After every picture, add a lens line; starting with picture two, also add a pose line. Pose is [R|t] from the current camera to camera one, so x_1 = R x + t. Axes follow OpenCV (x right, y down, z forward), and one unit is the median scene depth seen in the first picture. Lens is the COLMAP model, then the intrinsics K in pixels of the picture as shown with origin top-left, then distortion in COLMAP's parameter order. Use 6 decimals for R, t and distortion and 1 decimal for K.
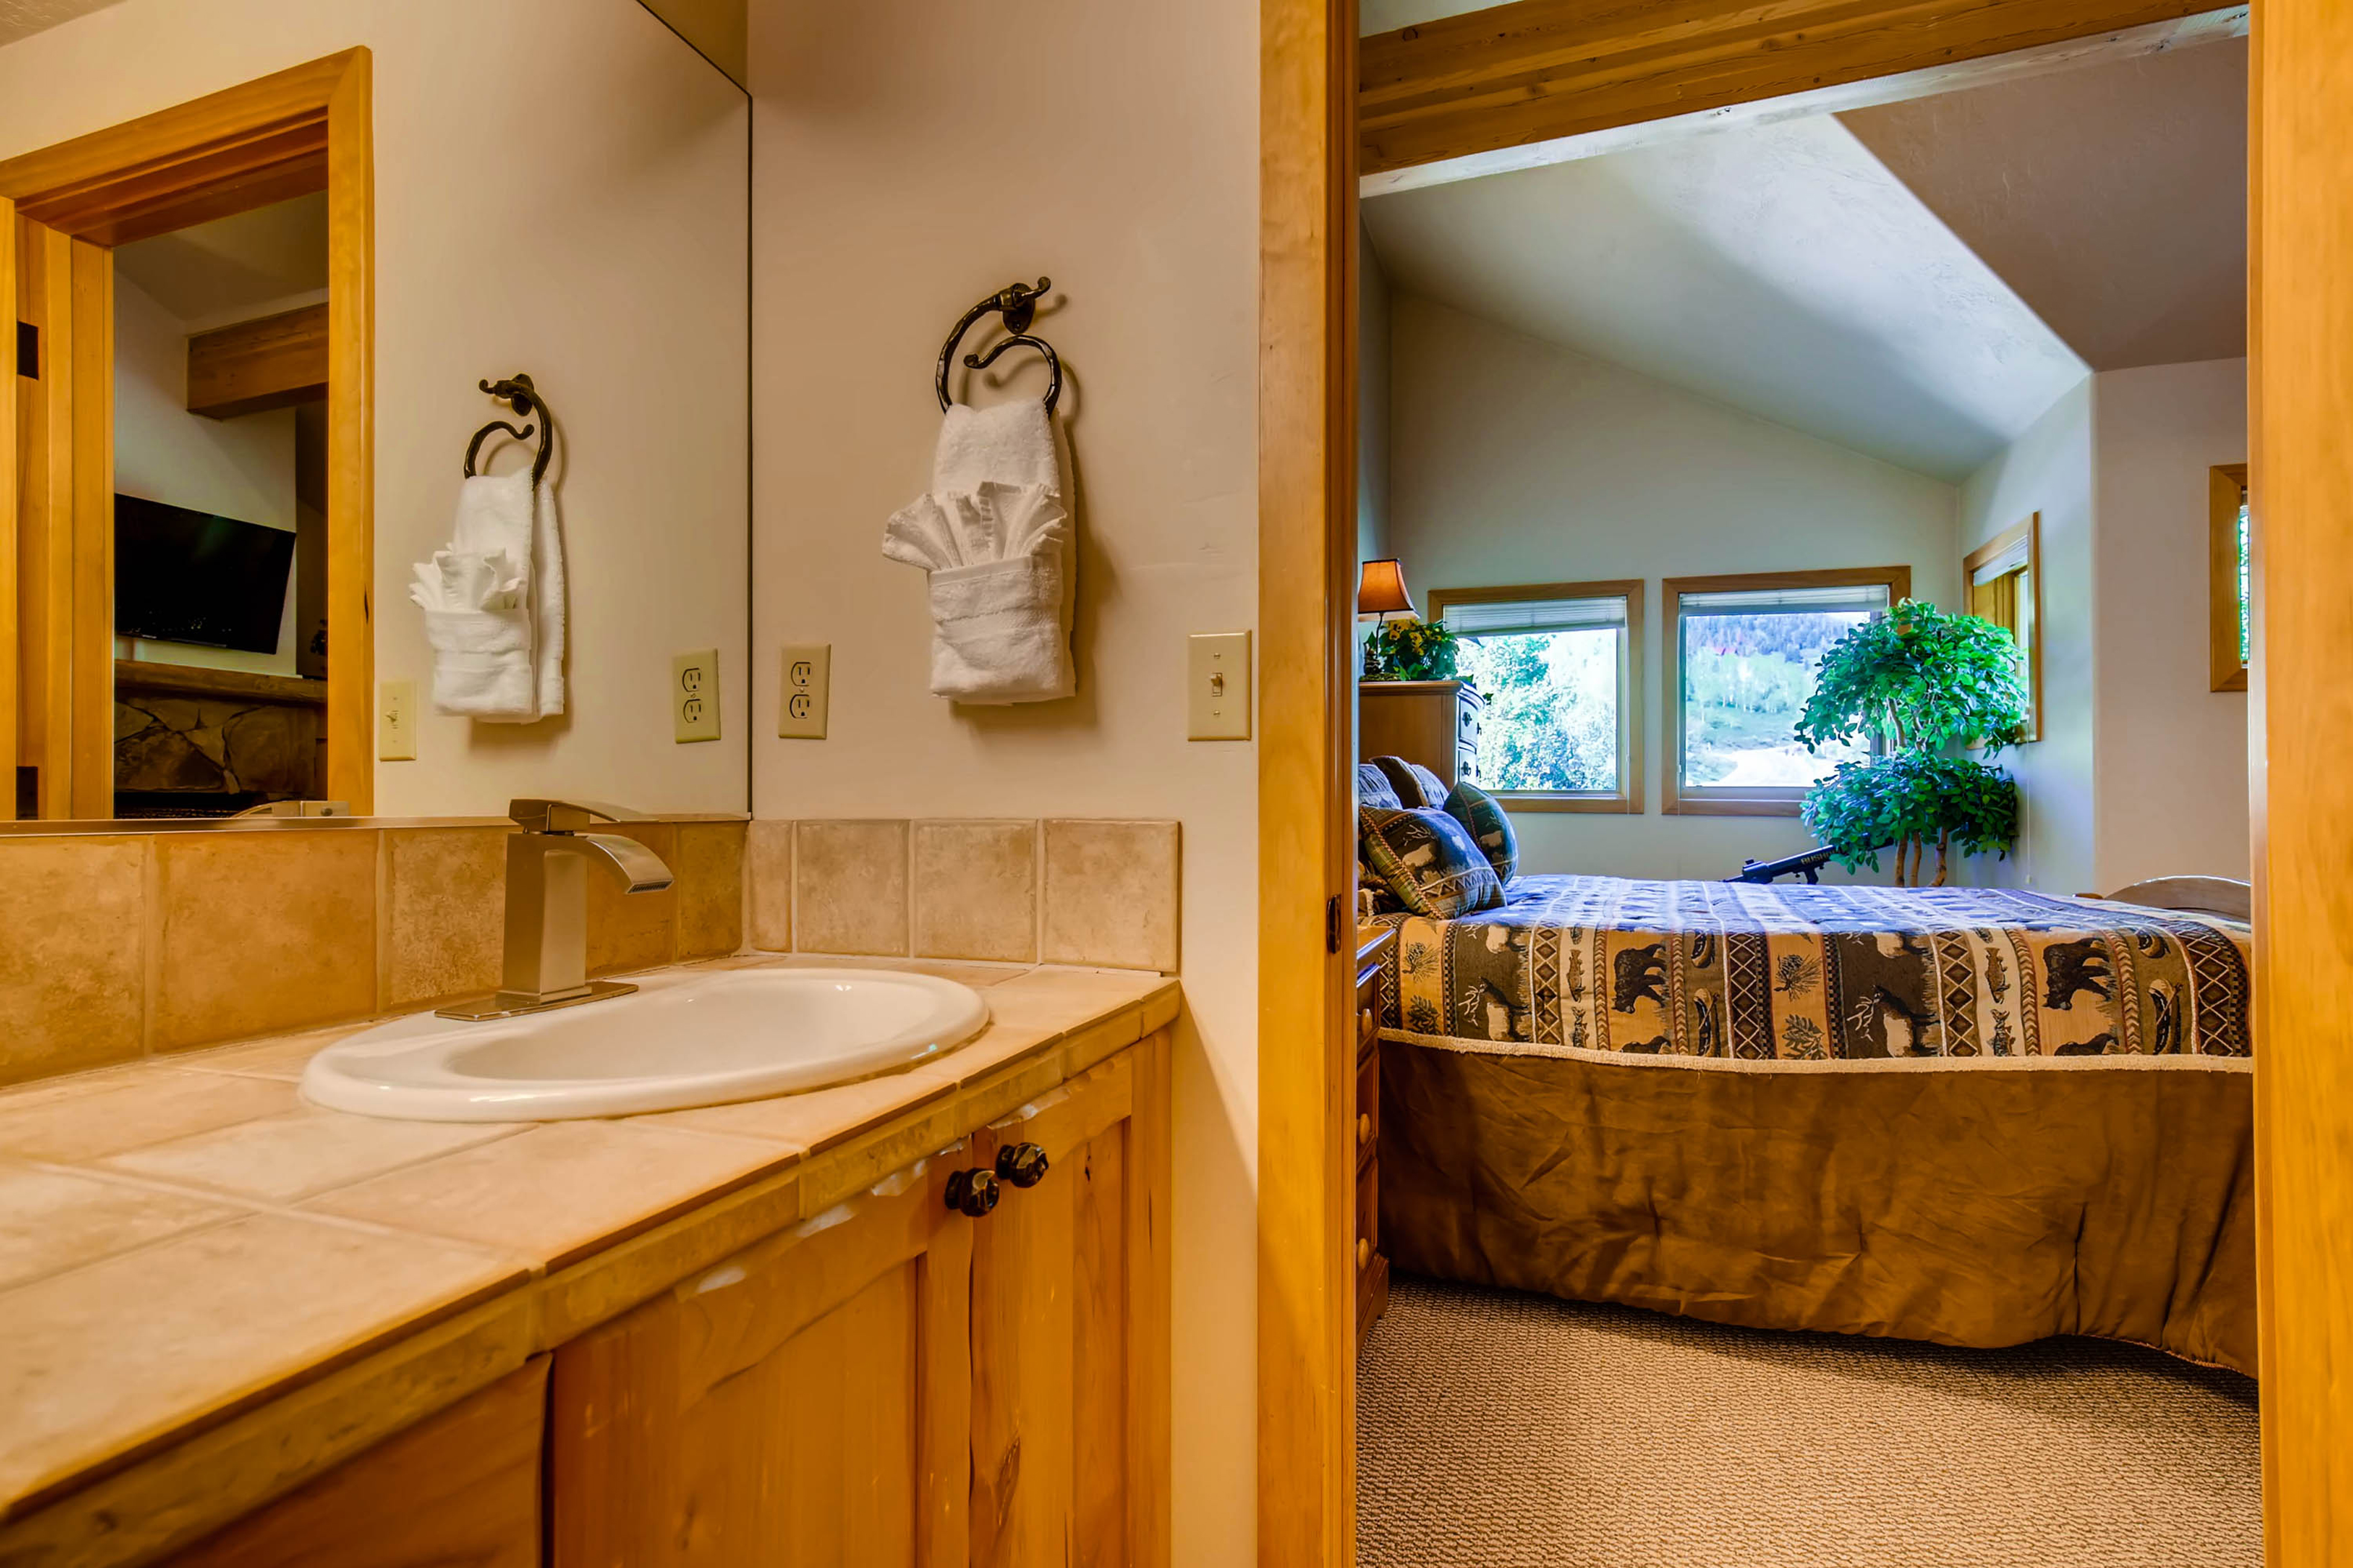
lens RADIAL K [[1147.7, 0, 1176.5], [0, 1147.7, 784.0], [0, 0, 1]] dist [-0.000668, 0.000539]
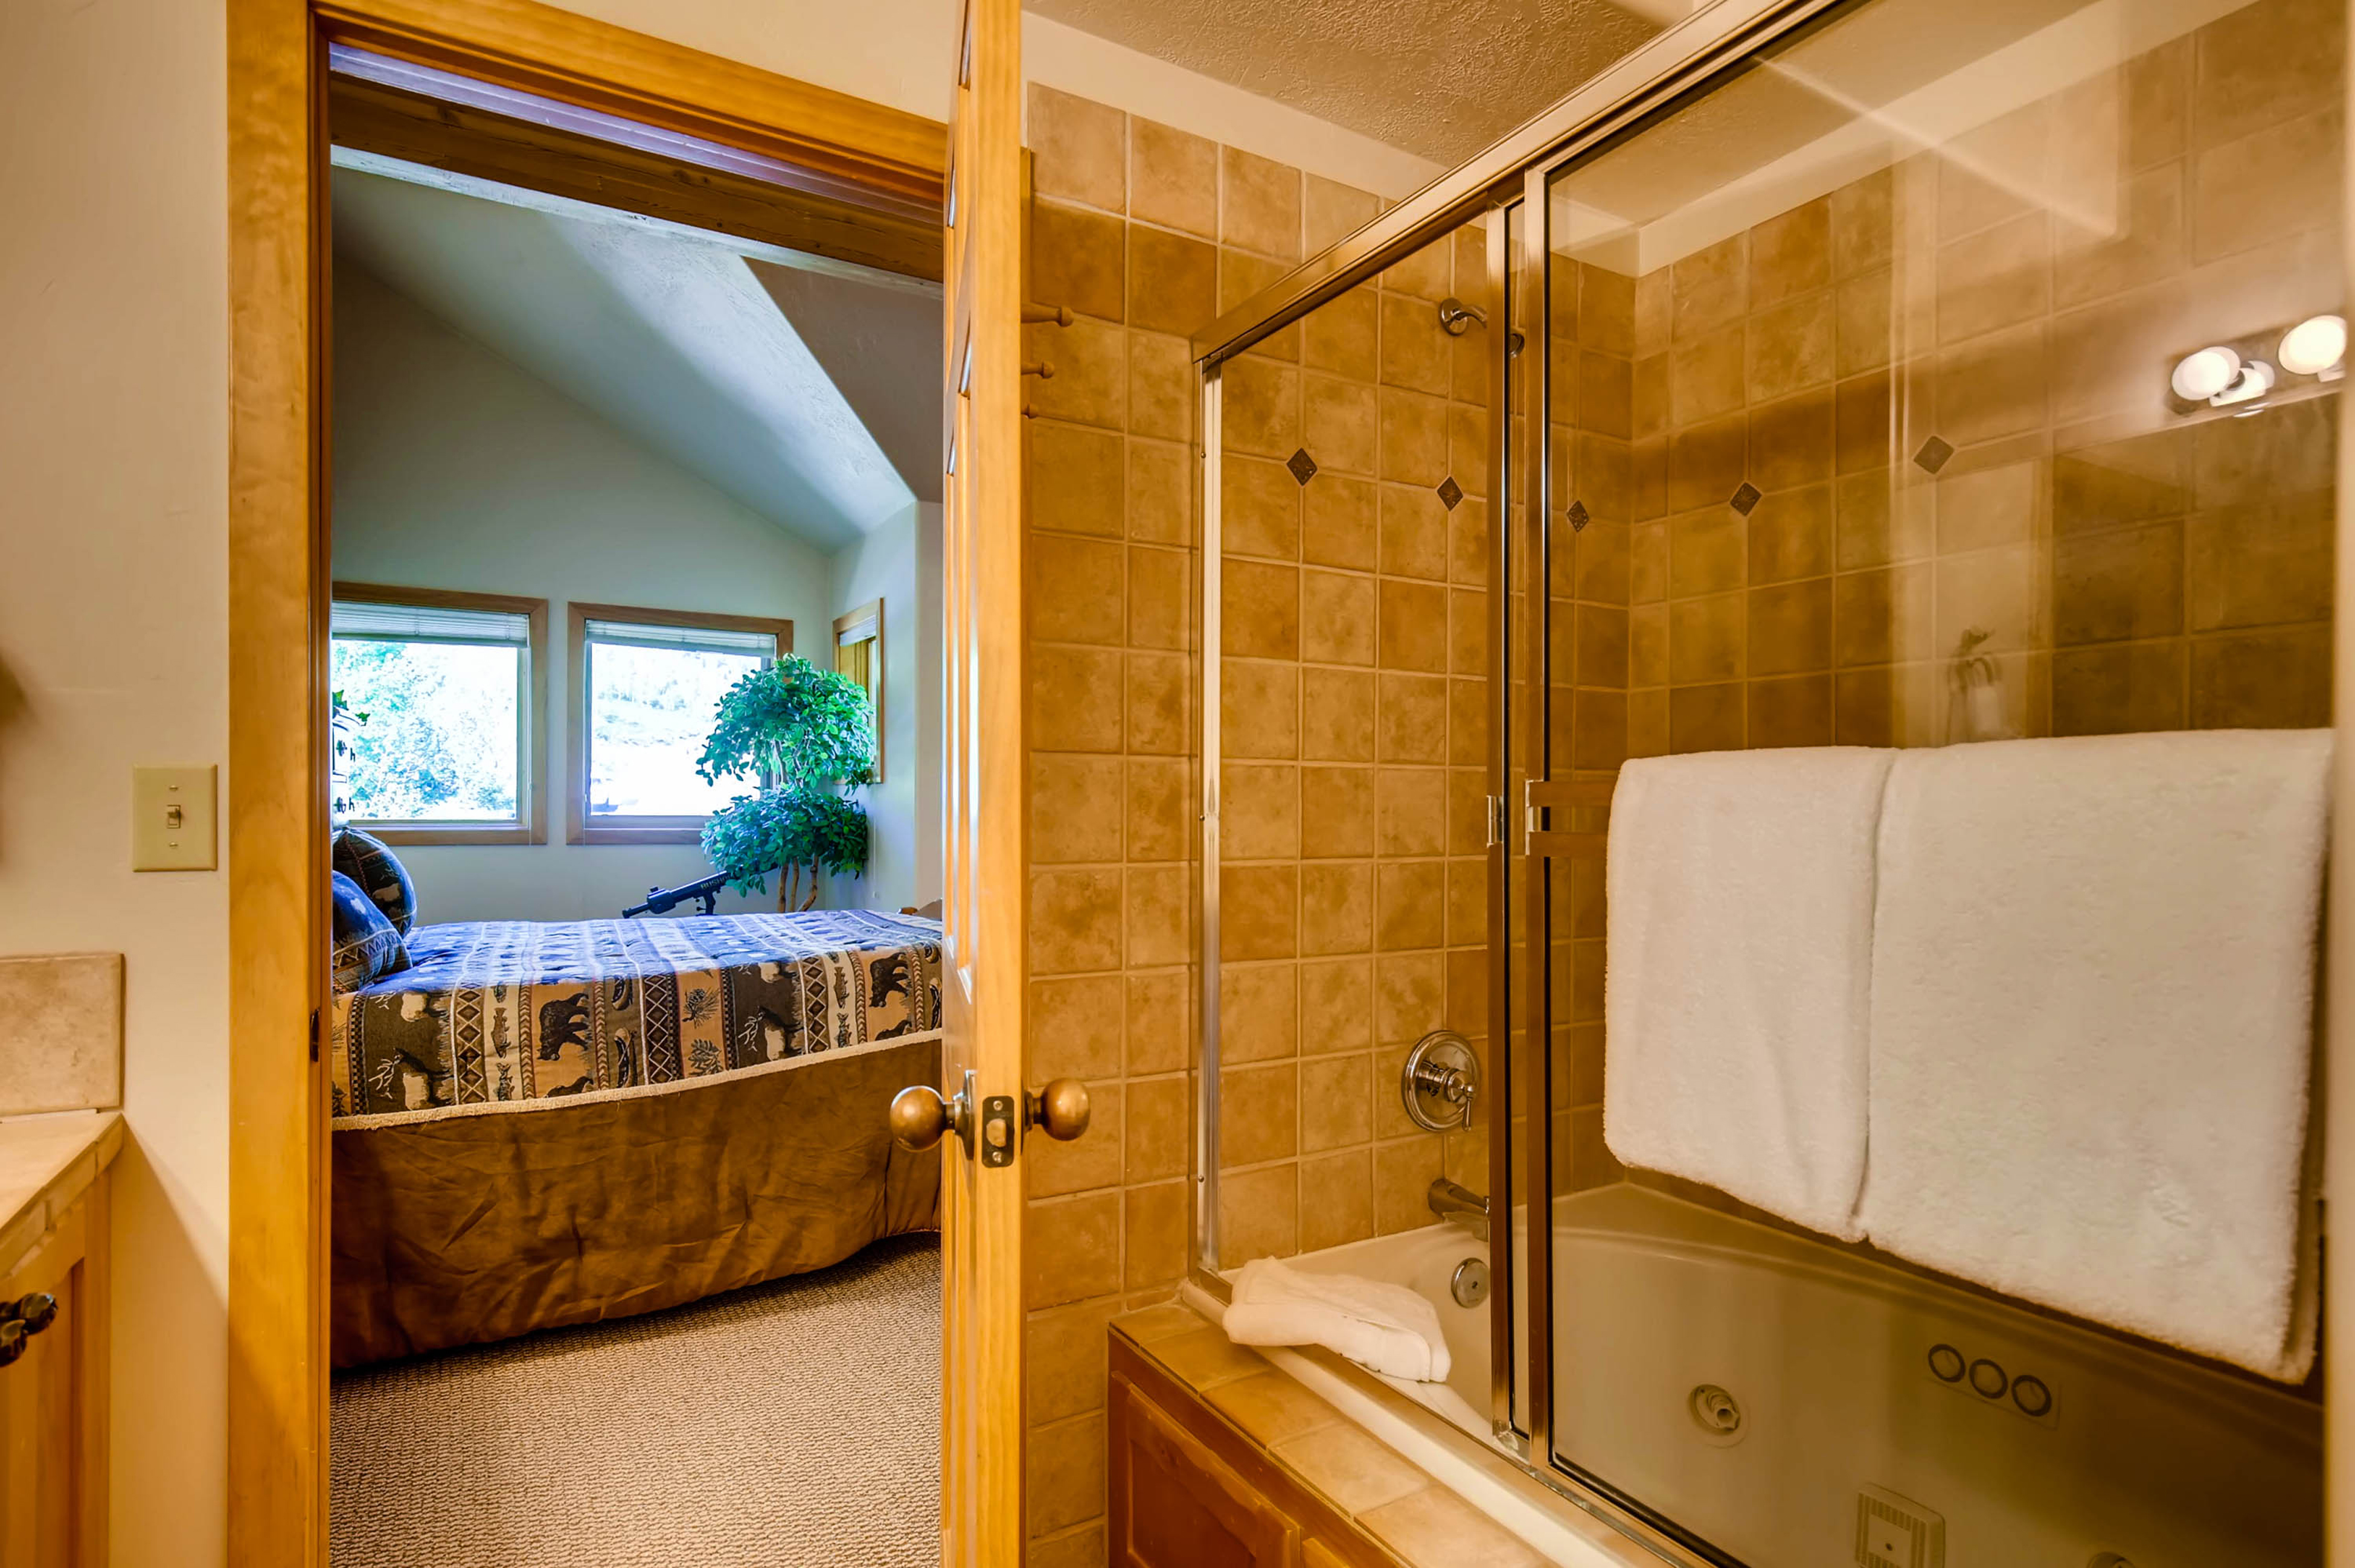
lens RADIAL K [[1203.7, 0, 1177.5], [0, 1203.7, 784.0], [0, 0, 1]] dist [0.009180, -0.001321]
pose [[0.640045, 0.010374, 0.768268, -0.114052], [-0.004436, 0.999942, -0.009806, -0.056089], [-0.768325, 0.002868, 0.640054, -0.196488]]
